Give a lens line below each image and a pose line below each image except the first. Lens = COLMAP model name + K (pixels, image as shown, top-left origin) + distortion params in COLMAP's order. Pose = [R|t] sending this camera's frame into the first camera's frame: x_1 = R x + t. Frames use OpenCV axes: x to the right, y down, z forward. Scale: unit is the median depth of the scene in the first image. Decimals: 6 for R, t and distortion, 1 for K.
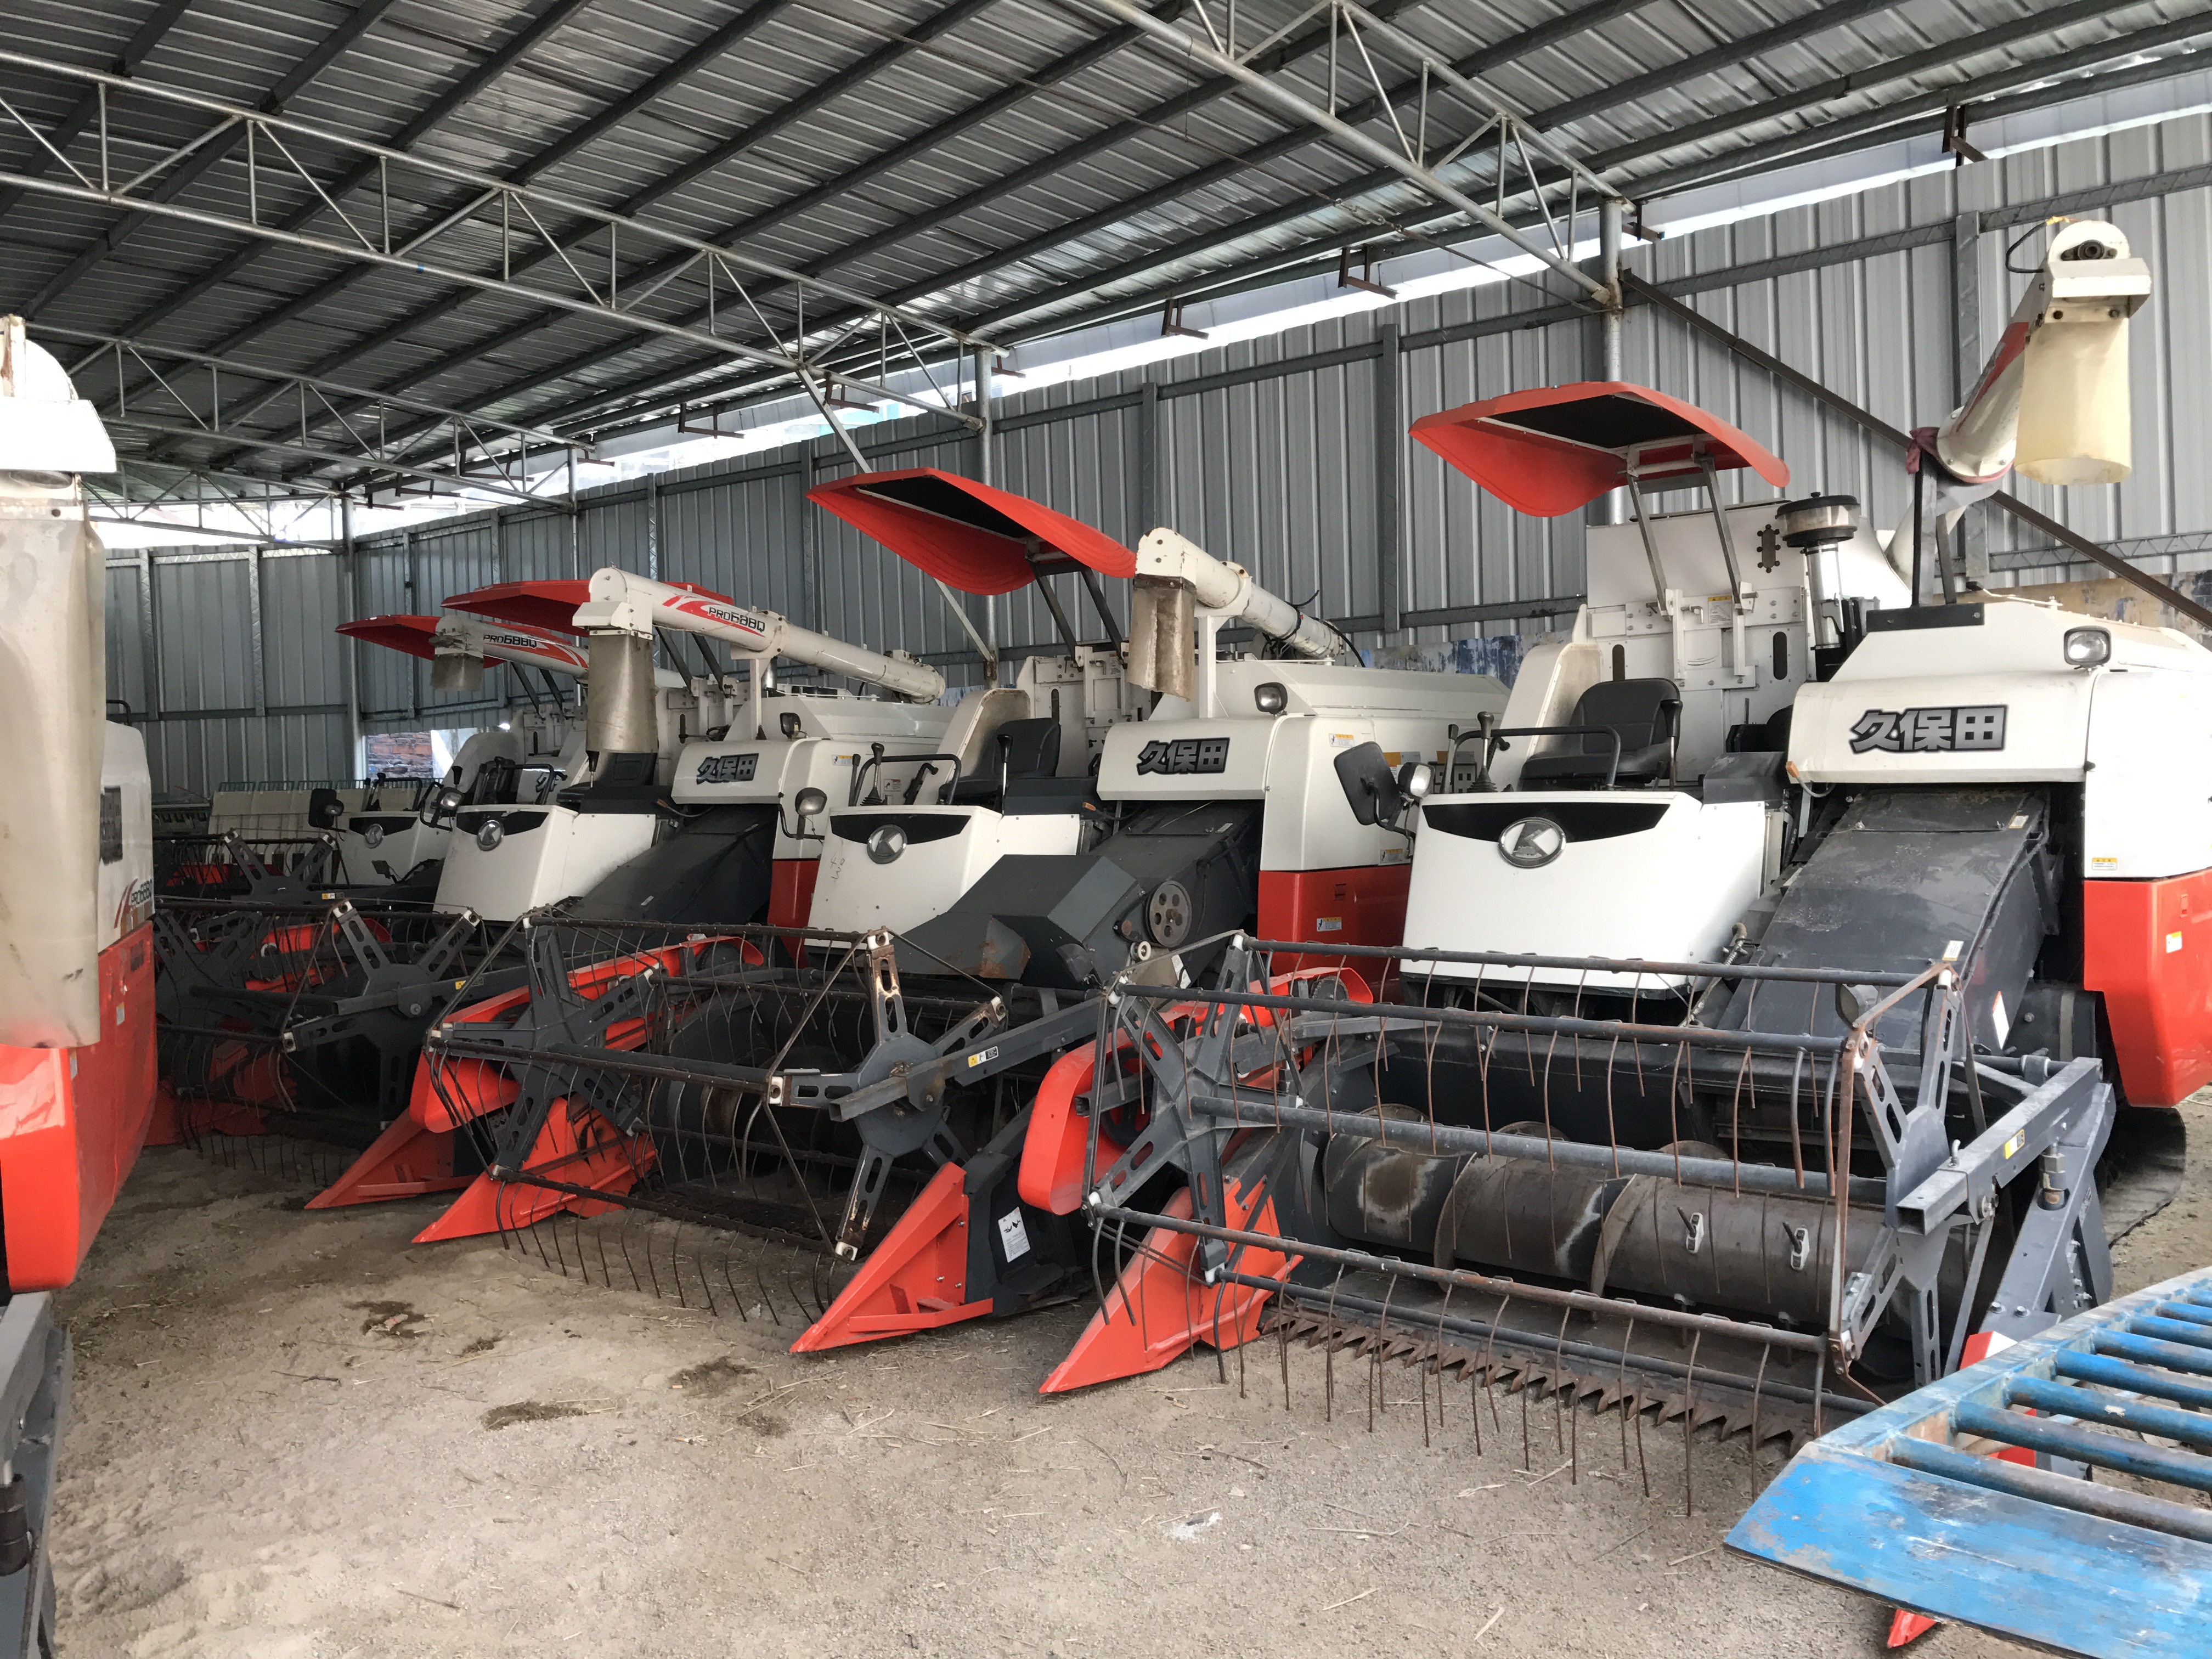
lens RADIAL K [[1810.6, 0, 1110.6], [0, 1810.6, 814.4], [0, 0, 1]] dist [0.048178, -0.053049]
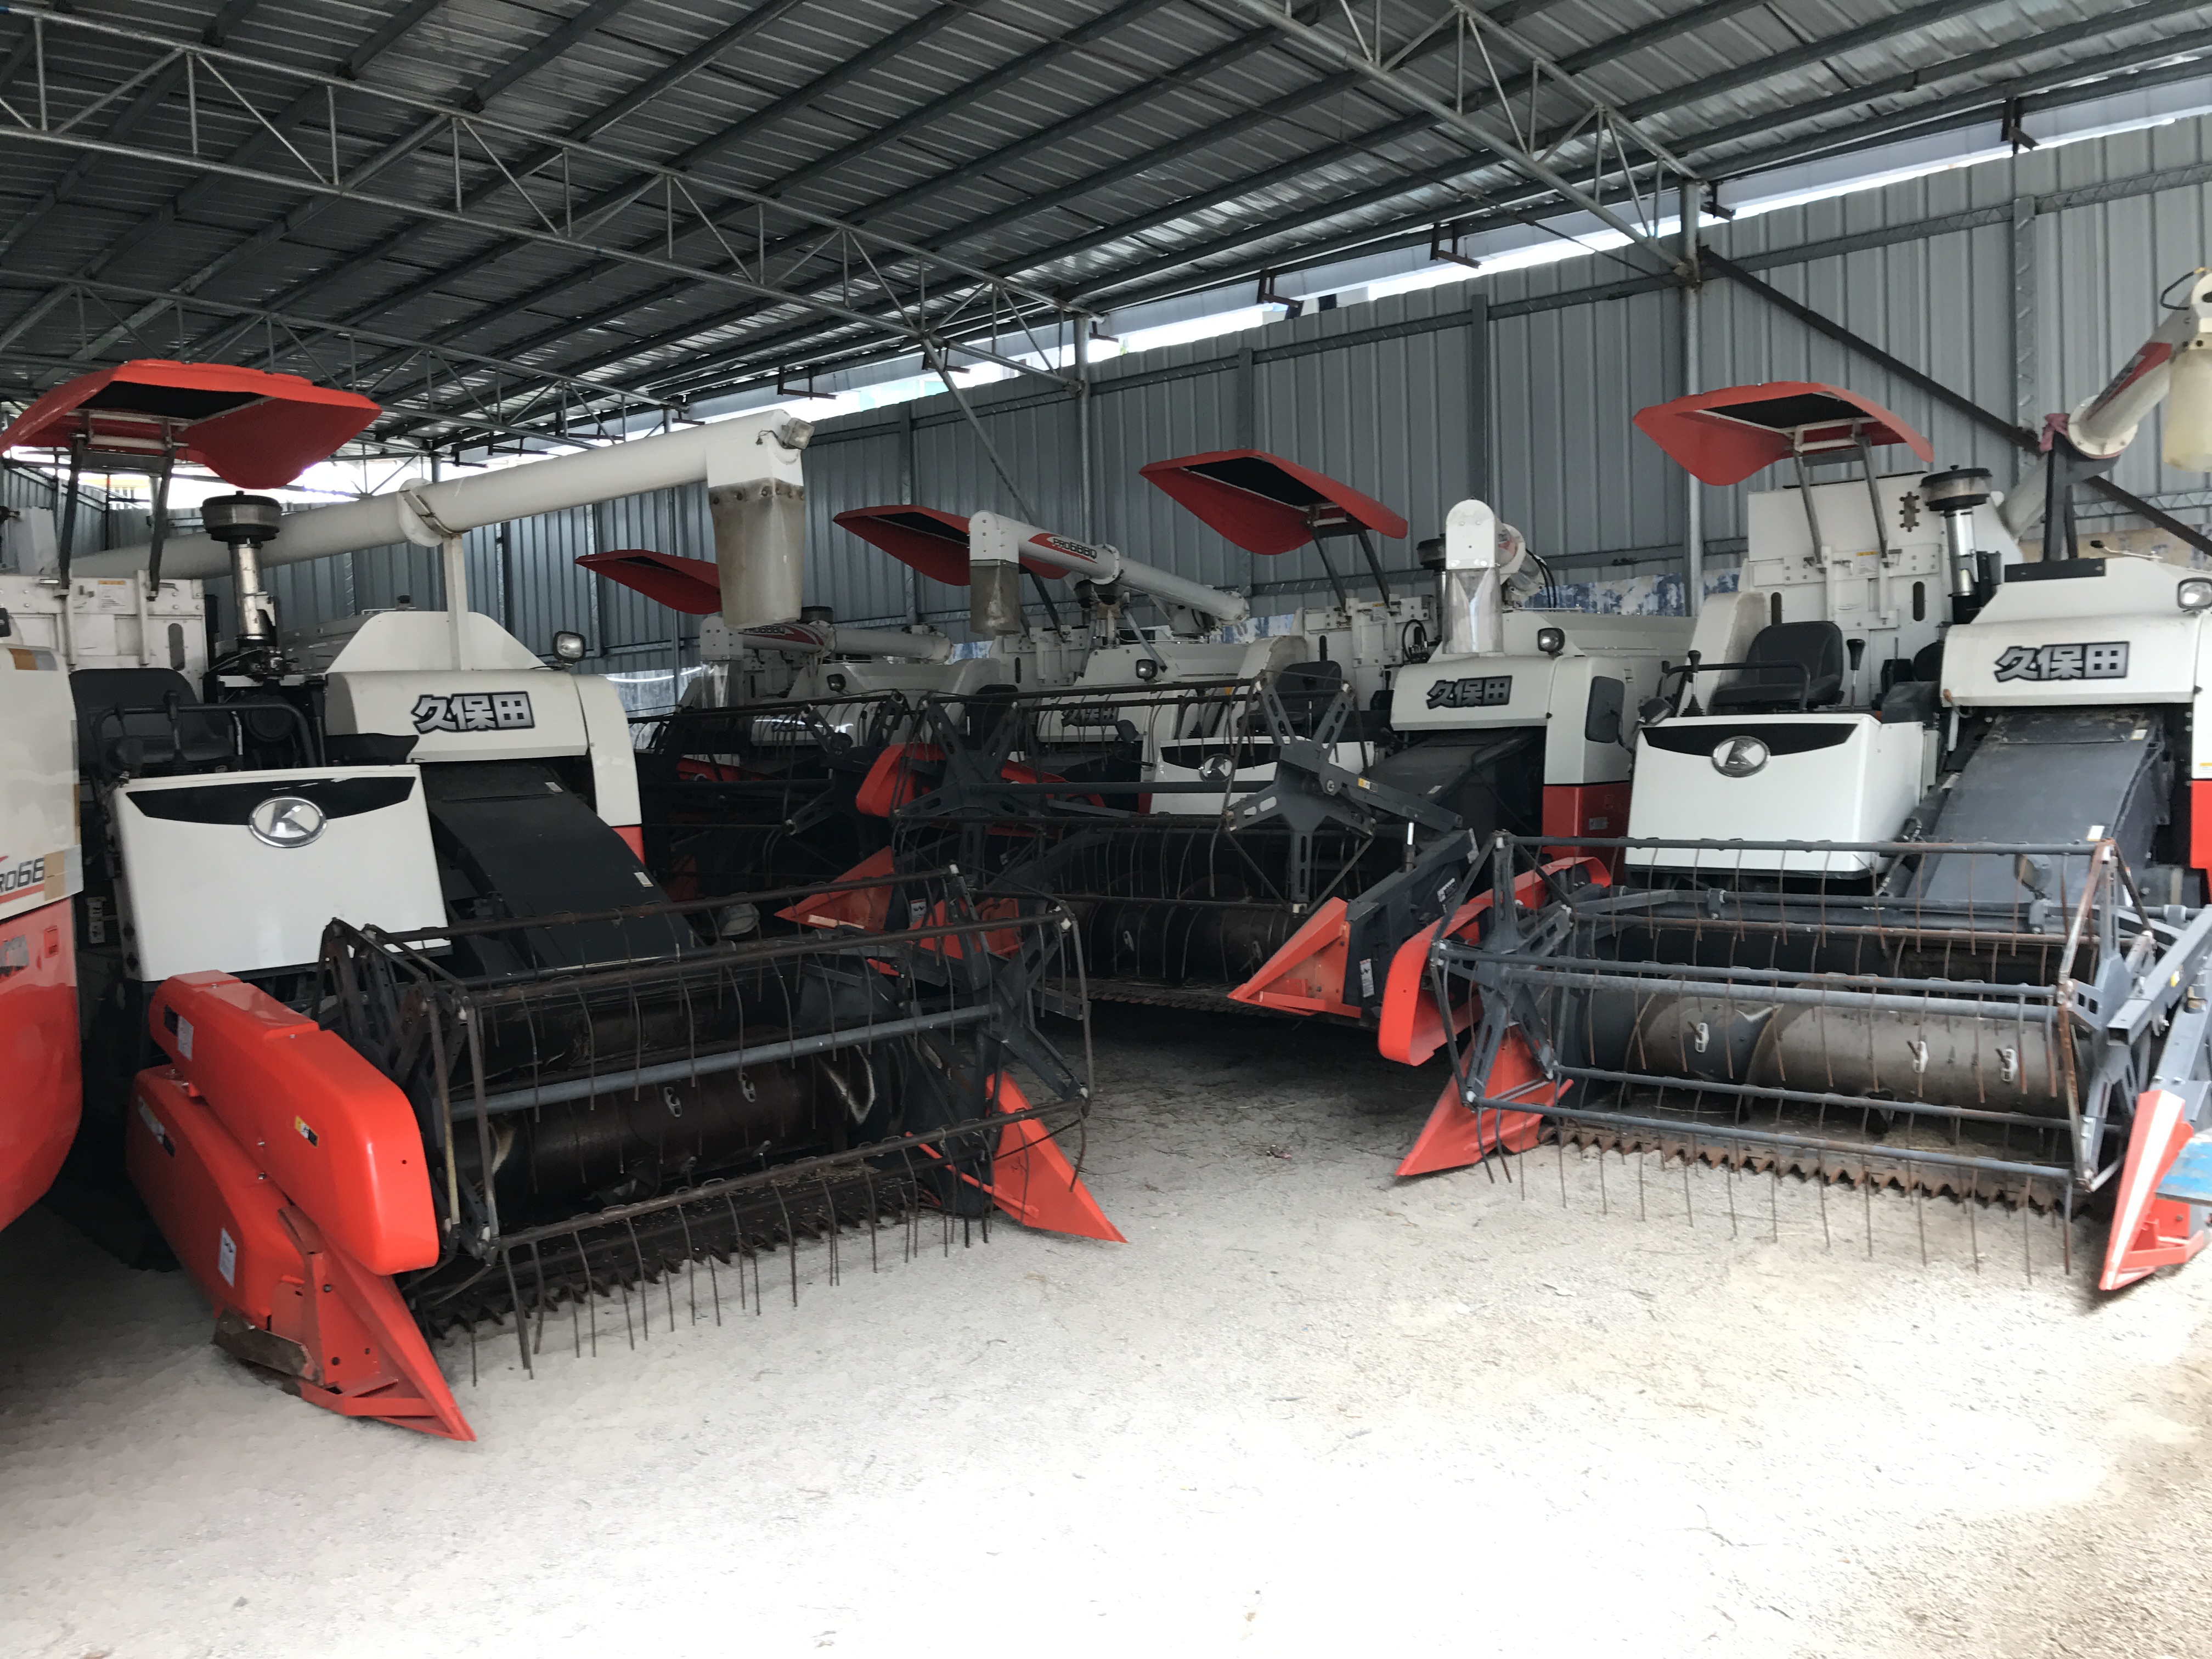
lens RADIAL K [[1803.1, 0, 1106.0], [0, 1803.1, 829.5], [0, 0, 1]] dist [0.055001, -0.066183]
pose [[0.999876, -0.009274, 0.012699, -0.101076], [0.008774, 0.999207, 0.038848, 0.006264], [-0.013049, -0.038732, 0.999164, -0.107286]]
